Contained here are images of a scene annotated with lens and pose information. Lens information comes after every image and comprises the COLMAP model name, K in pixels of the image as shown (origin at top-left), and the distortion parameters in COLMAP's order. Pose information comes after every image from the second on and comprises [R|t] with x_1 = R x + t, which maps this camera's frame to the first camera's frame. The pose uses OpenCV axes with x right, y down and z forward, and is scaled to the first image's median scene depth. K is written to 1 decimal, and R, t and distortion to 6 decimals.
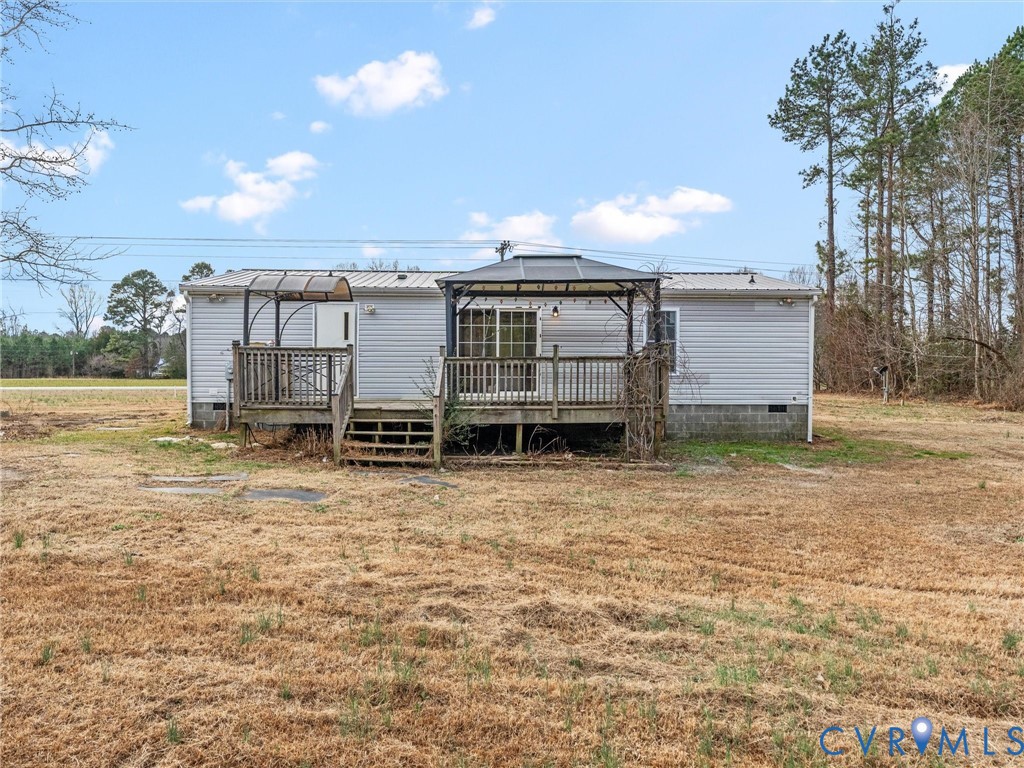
lens RADIAL K [[787.2, 0, 512.0], [0, 787.2, 384.0], [0, 0, 1]] dist [0.004542, 0.001732]
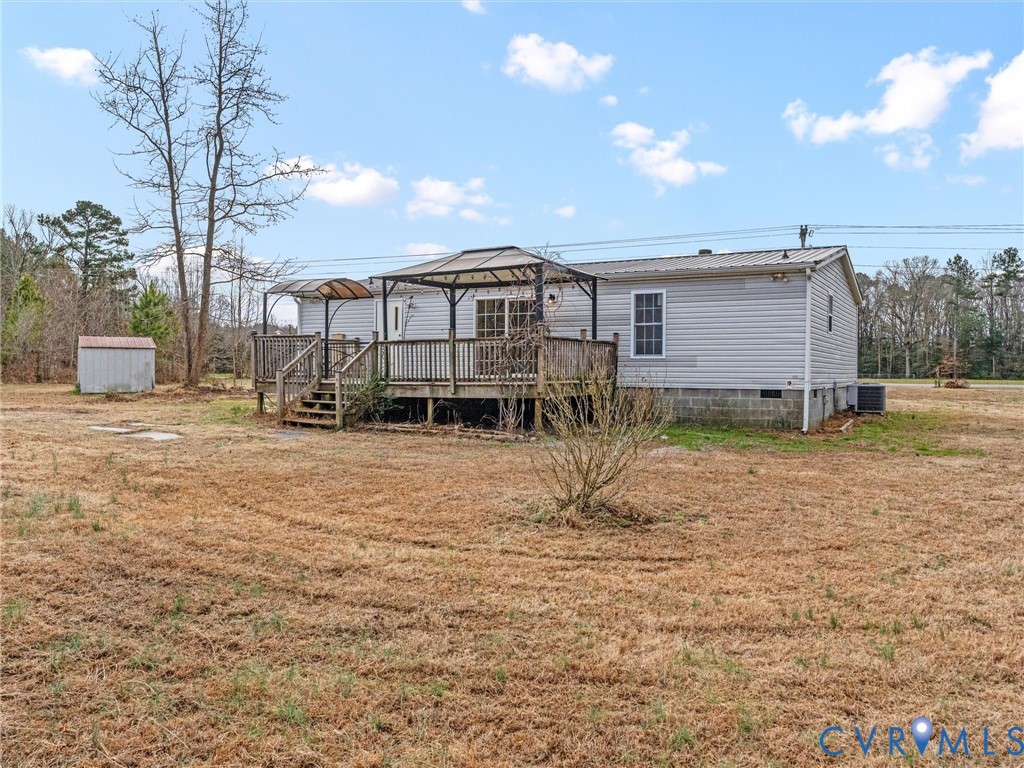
lens RADIAL K [[787.2, 0, 512.0], [0, 787.2, 384.0], [0, 0, 1]] dist [0.004542, 0.001732]
pose [[0.855523, 0.010937, -0.517650, 0.556408], [-0.010212, 0.999939, 0.004250, 0.019011], [0.517665, 0.001650, 0.855582, 0.058775]]
